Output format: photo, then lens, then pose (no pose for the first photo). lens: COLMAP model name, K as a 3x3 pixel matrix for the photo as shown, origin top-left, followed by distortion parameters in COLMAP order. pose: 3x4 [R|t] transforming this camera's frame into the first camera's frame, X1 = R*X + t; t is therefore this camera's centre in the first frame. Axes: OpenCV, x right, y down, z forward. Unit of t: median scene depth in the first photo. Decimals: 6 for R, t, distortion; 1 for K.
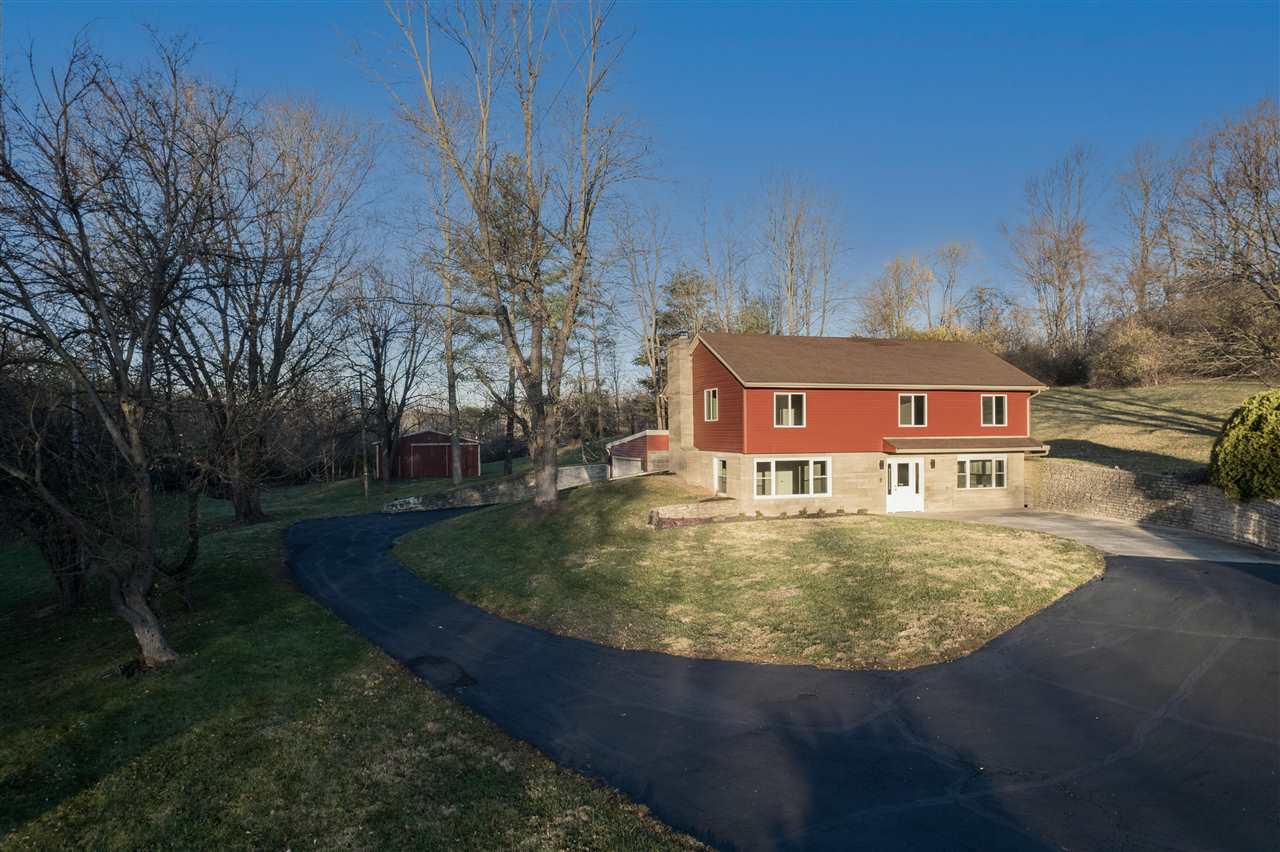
lens RADIAL K [[819.7, 0, 638.7], [0, 819.7, 430.3], [0, 0, 1]] dist [-0.038902, 0.006773]
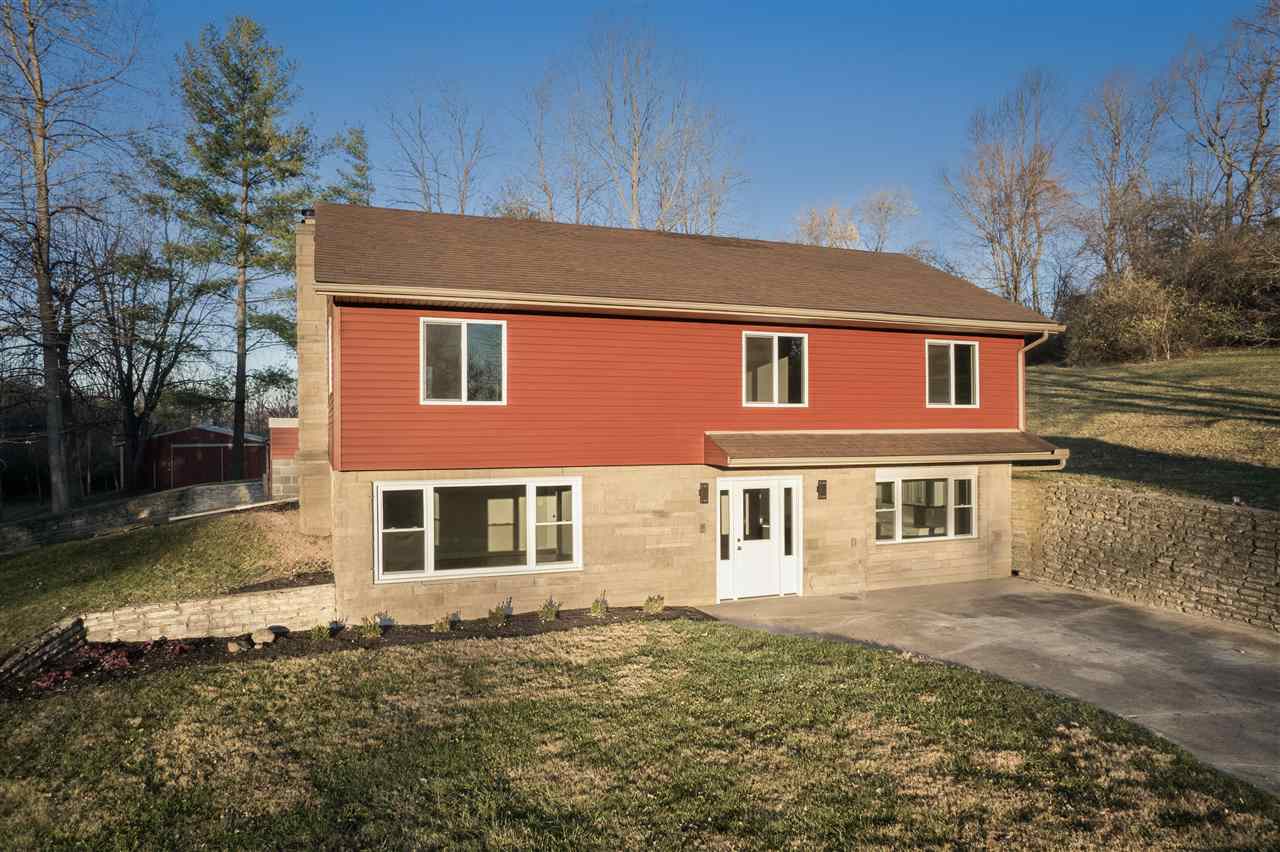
lens RADIAL K [[819.7, 0, 626.2], [0, 819.7, 429.6], [0, 0, 1]] dist [-0.038902, 0.006773]
pose [[0.998205, 0.000028, 0.059895, 0.219714], [0.000000, 1.000000, -0.000454, 0.007842], [-0.059895, 0.000453, 0.998205, 0.540377]]
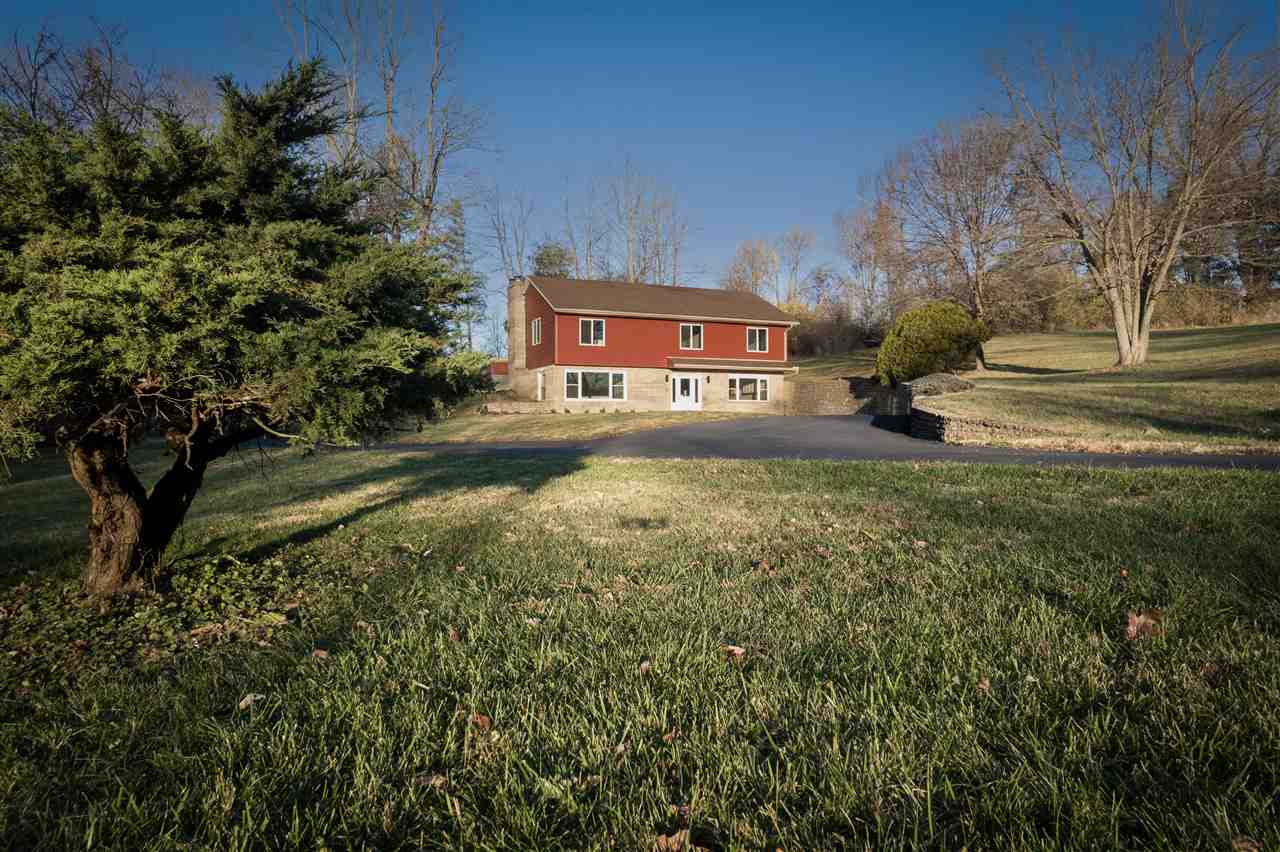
lens RADIAL K [[819.7, 0, 637.0], [0, 819.7, 434.0], [0, 0, 1]] dist [-0.038902, 0.006773]
pose [[0.994387, 0.002923, 0.105765, 0.108443], [-0.003398, 0.999985, 0.004308, 0.119583], [-0.105750, -0.004643, 0.994382, -0.273942]]
